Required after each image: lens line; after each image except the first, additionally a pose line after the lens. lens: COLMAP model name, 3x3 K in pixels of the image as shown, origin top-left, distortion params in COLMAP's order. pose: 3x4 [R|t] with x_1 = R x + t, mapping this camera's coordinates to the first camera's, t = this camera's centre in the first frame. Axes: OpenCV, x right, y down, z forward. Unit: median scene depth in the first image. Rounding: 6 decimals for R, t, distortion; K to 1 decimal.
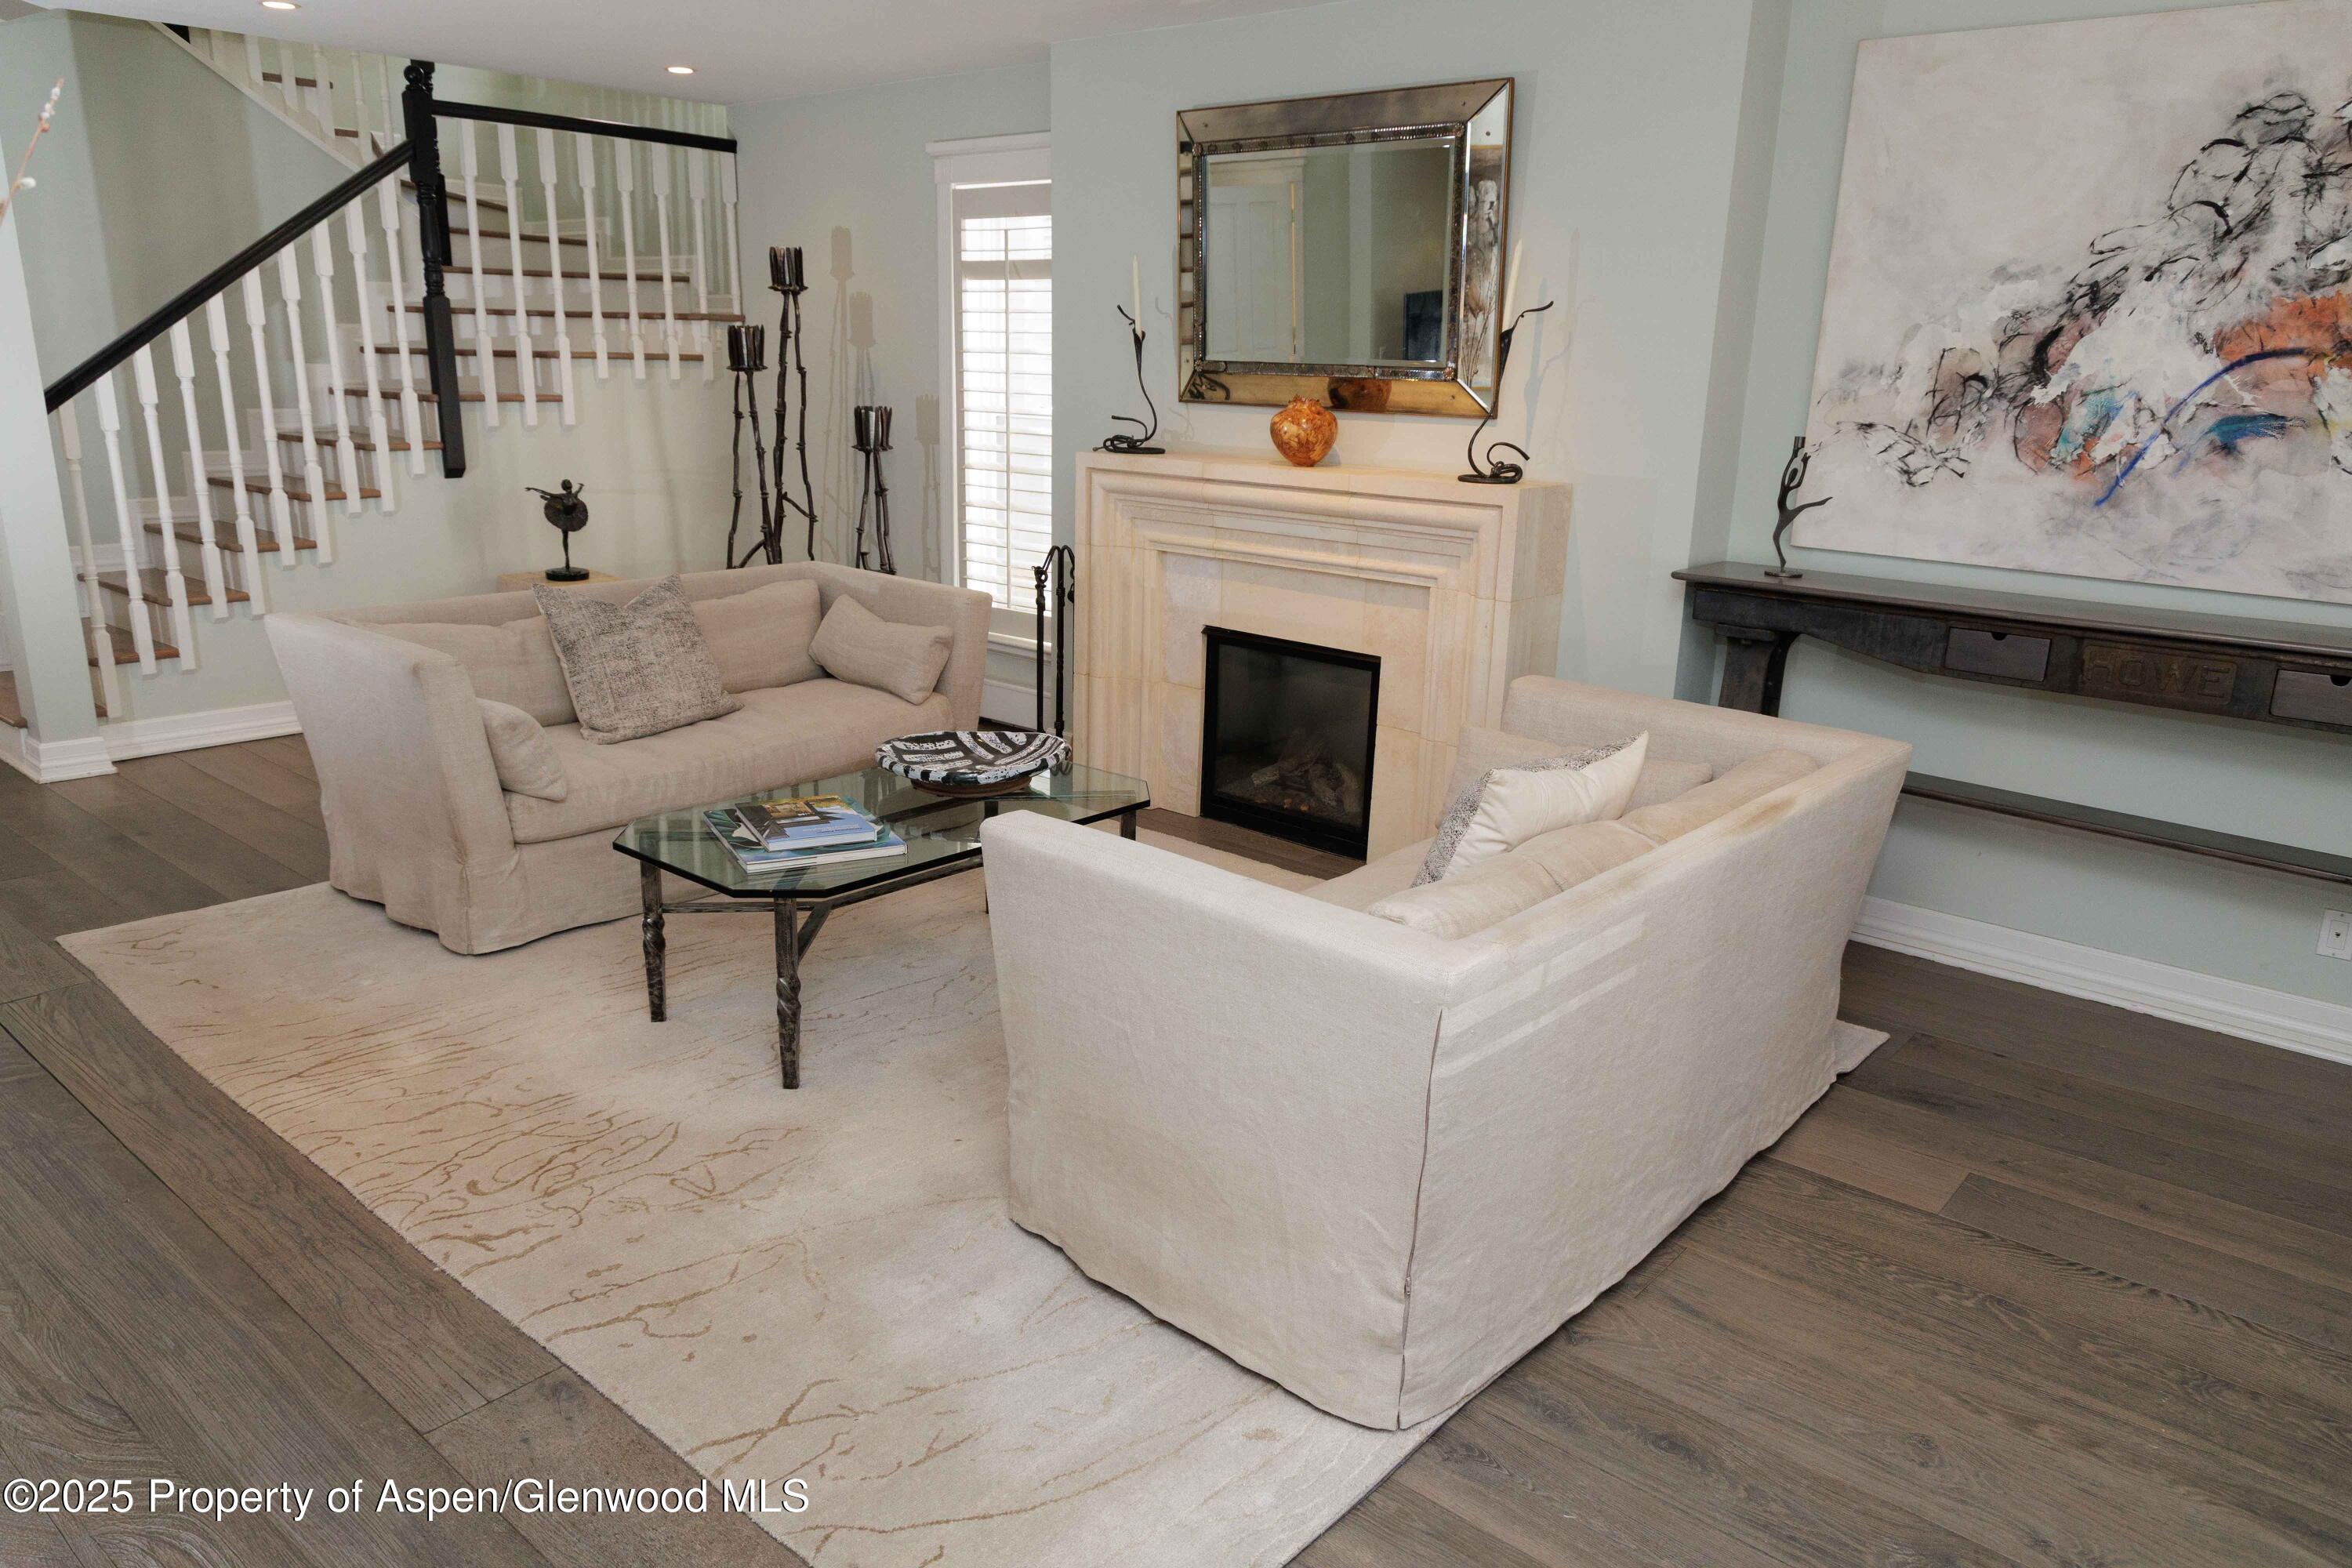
lens RADIAL K [[1569.6, 0, 1172.1], [0, 1569.6, 784.7], [0, 0, 1]] dist [0.002495, 0.003450]
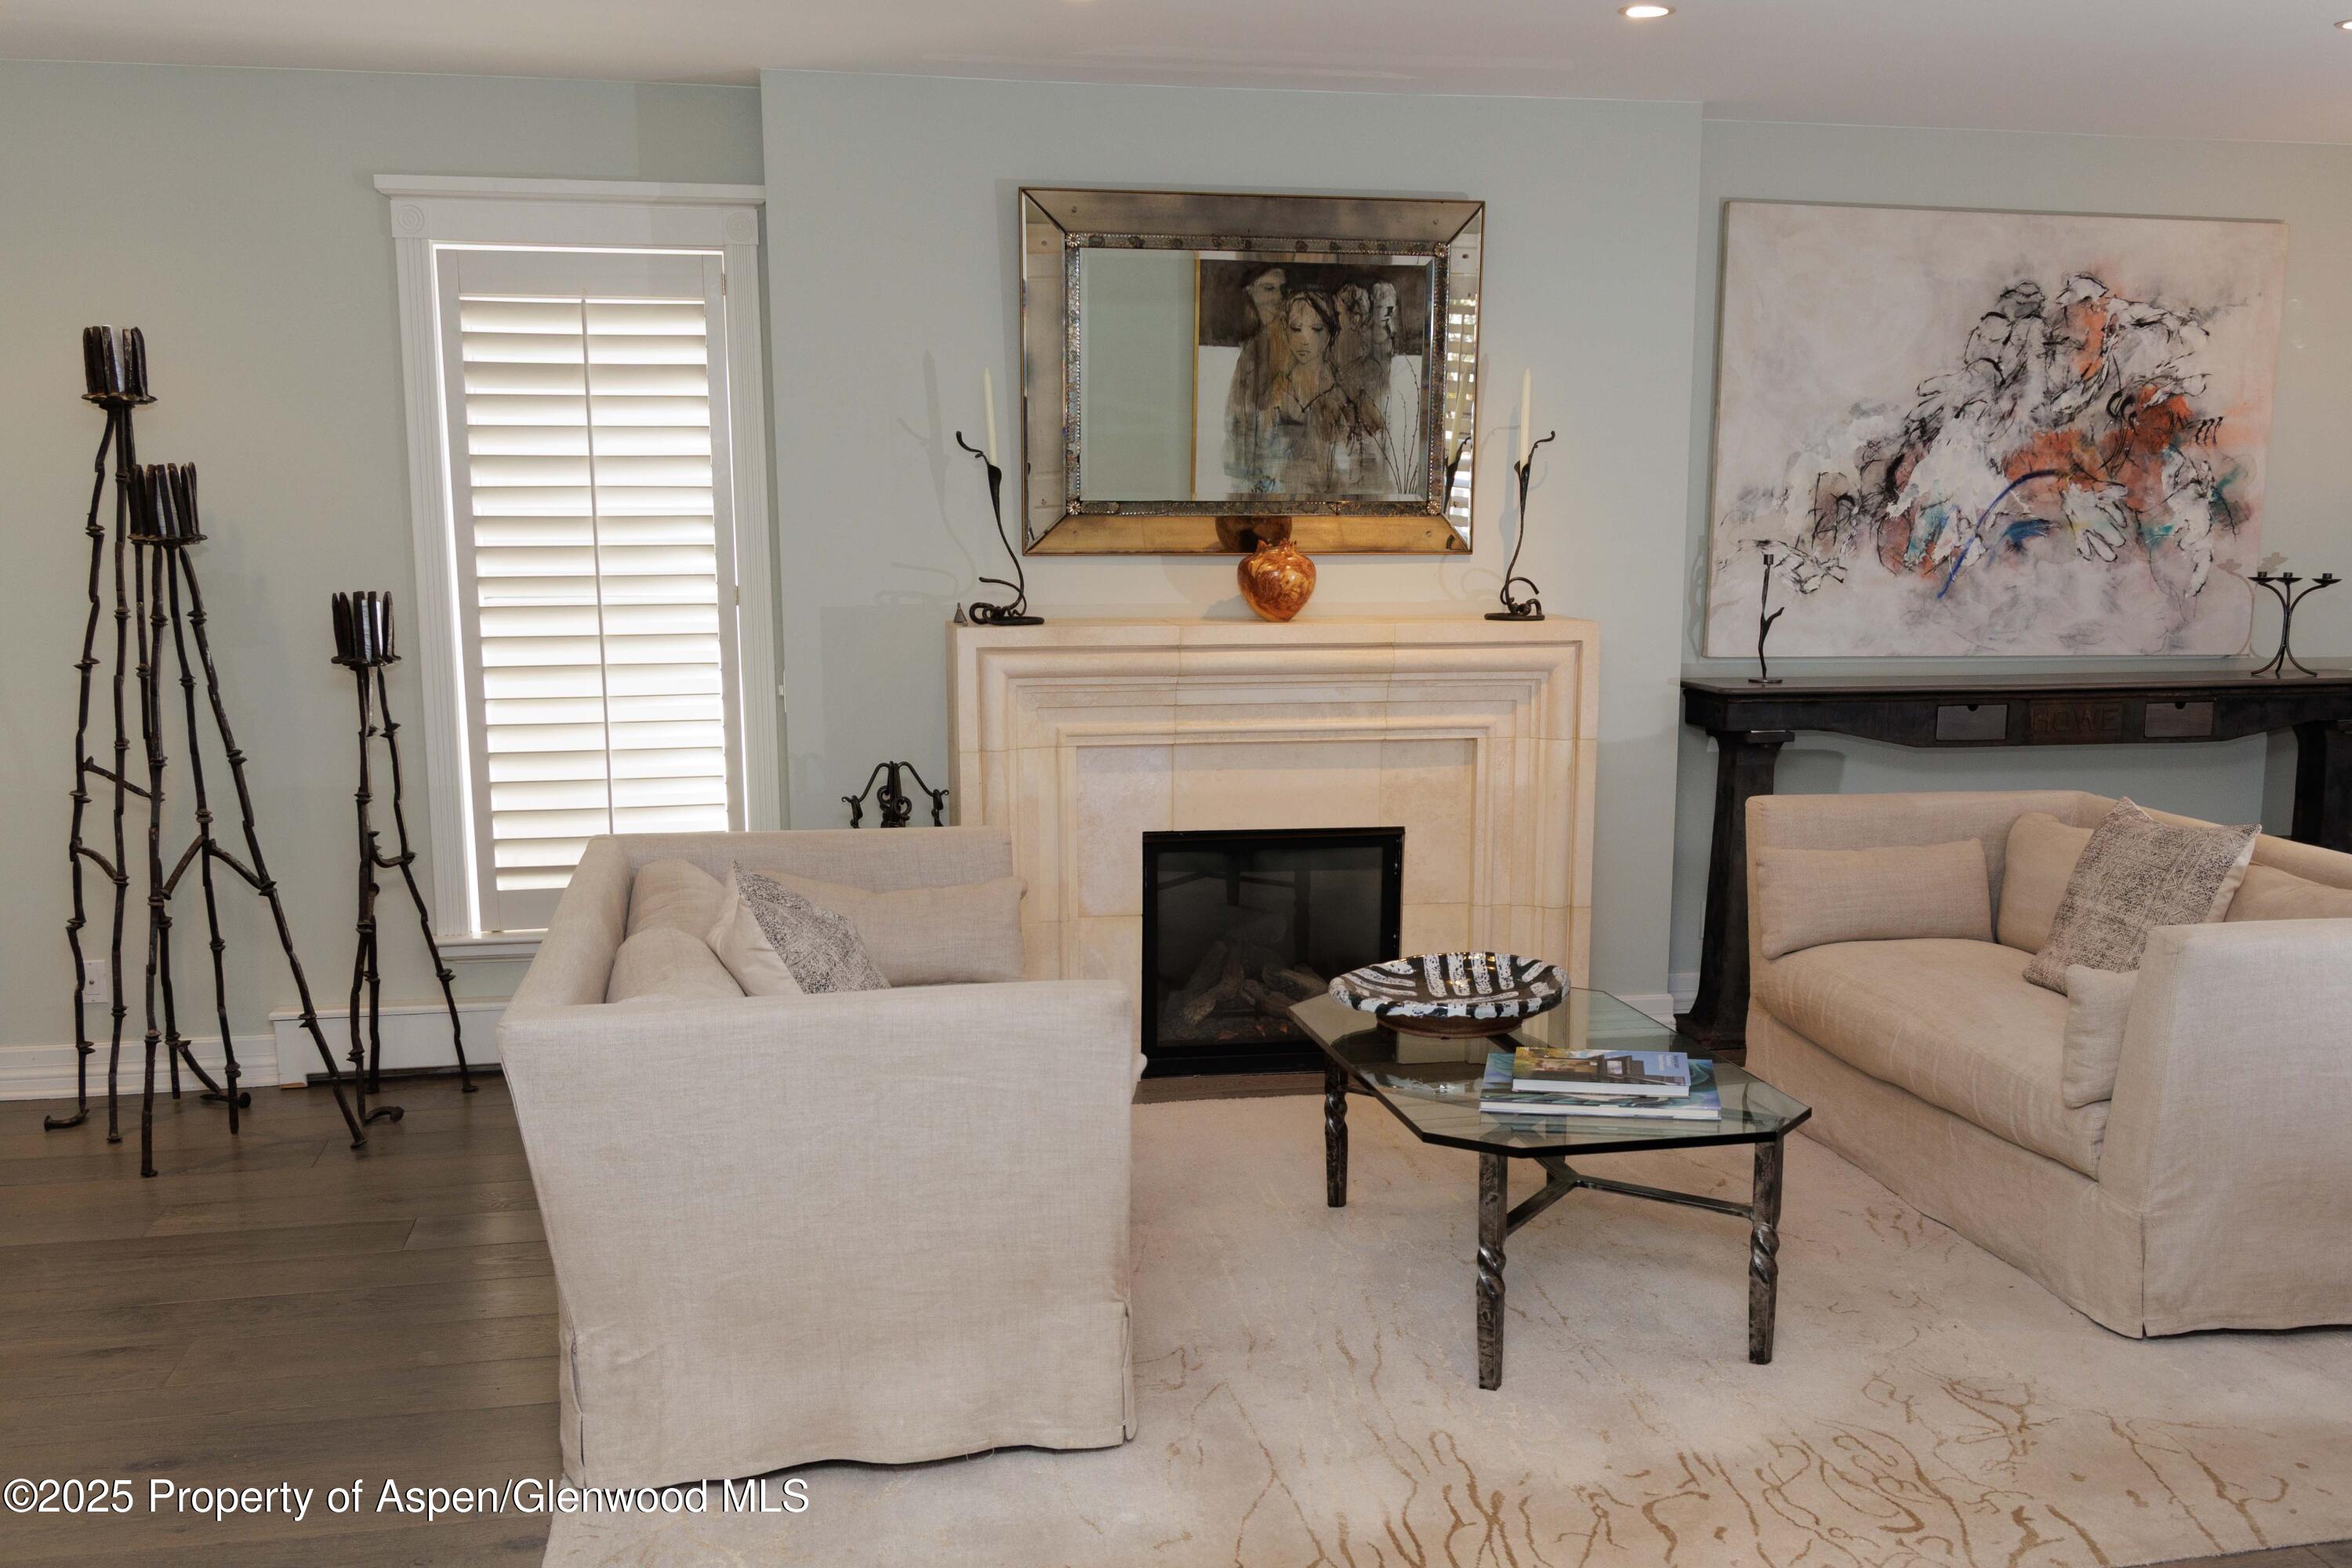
lens RADIAL K [[2222.6, 0, 1221.6], [0, 2222.6, 907.4], [0, 0, 1]] dist [-0.005648, 0.000000]
pose [[0.605198, -0.169260, 0.777873, -1.129193], [0.225273, 0.973609, 0.036584, -0.132706], [-0.763536, 0.153094, 0.627356, 0.383213]]
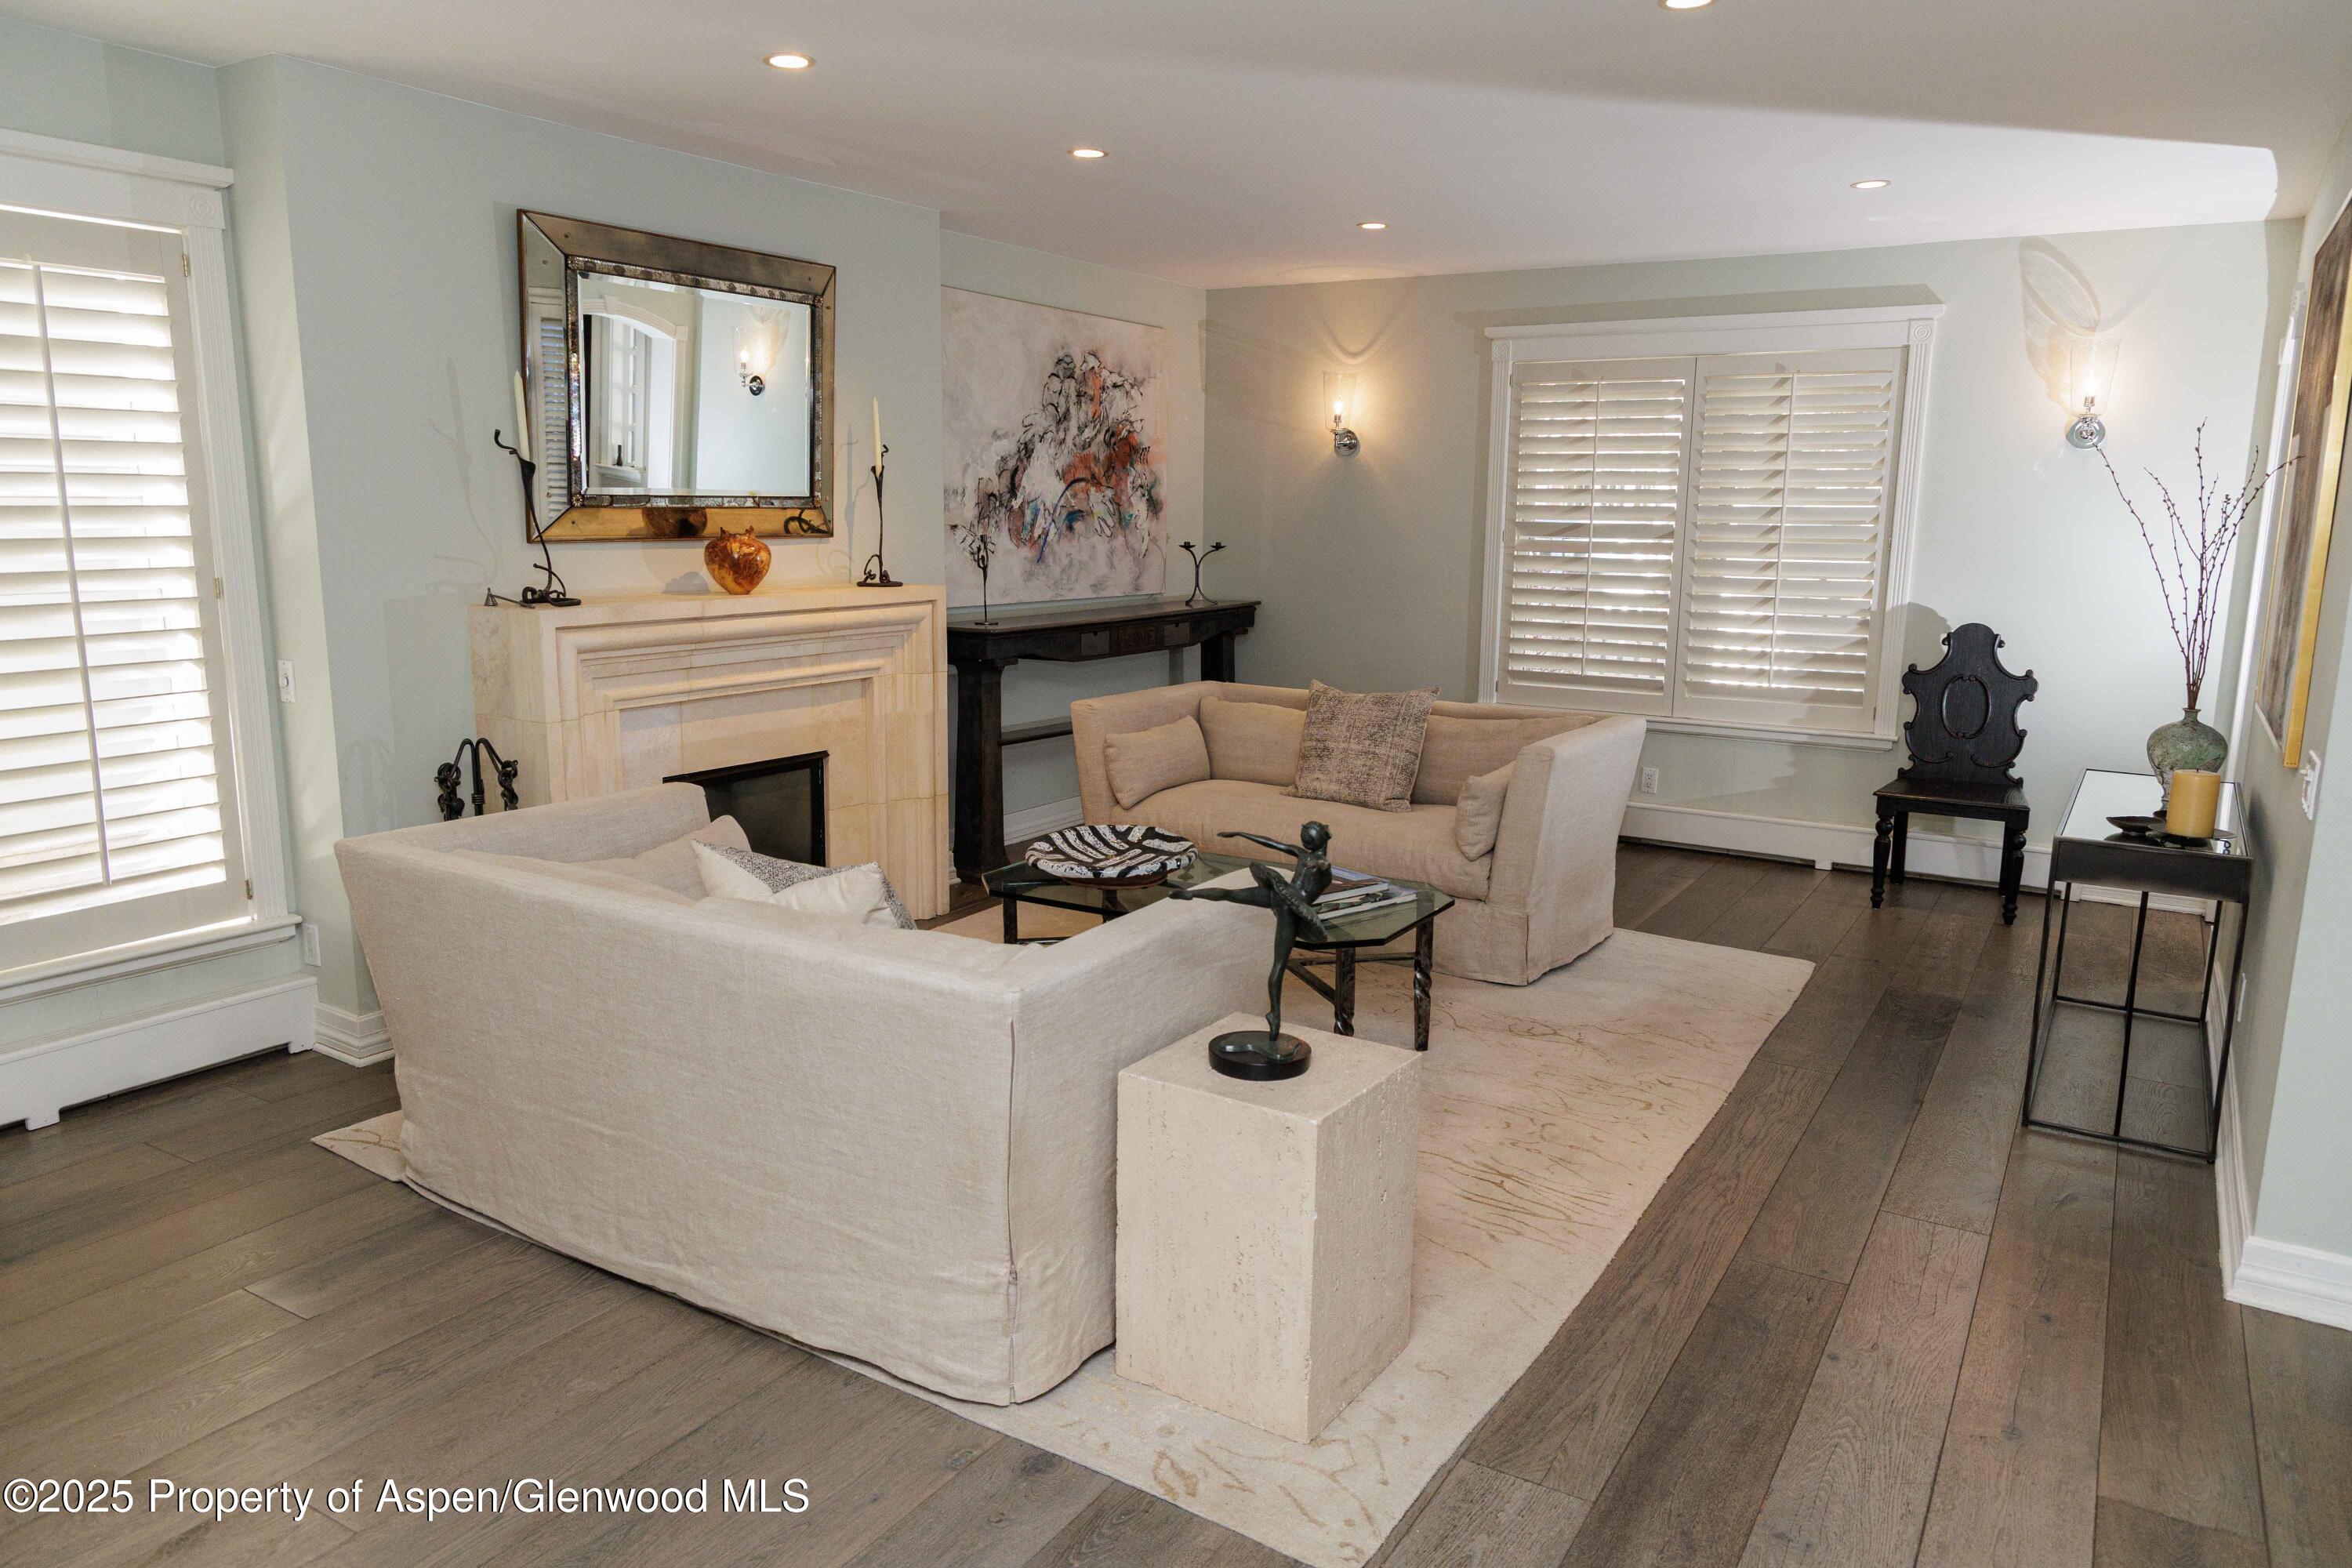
lens RADIAL K [[1569.6, 0, 1175.2], [0, 1569.6, 784.3], [0, 0, 1]] dist [0.002495, 0.003450]
pose [[-0.157137, -0.204172, 0.966241, -1.250115], [0.248544, 0.938728, 0.238779, -0.332042], [-0.955790, 0.277674, -0.096763, 1.098682]]
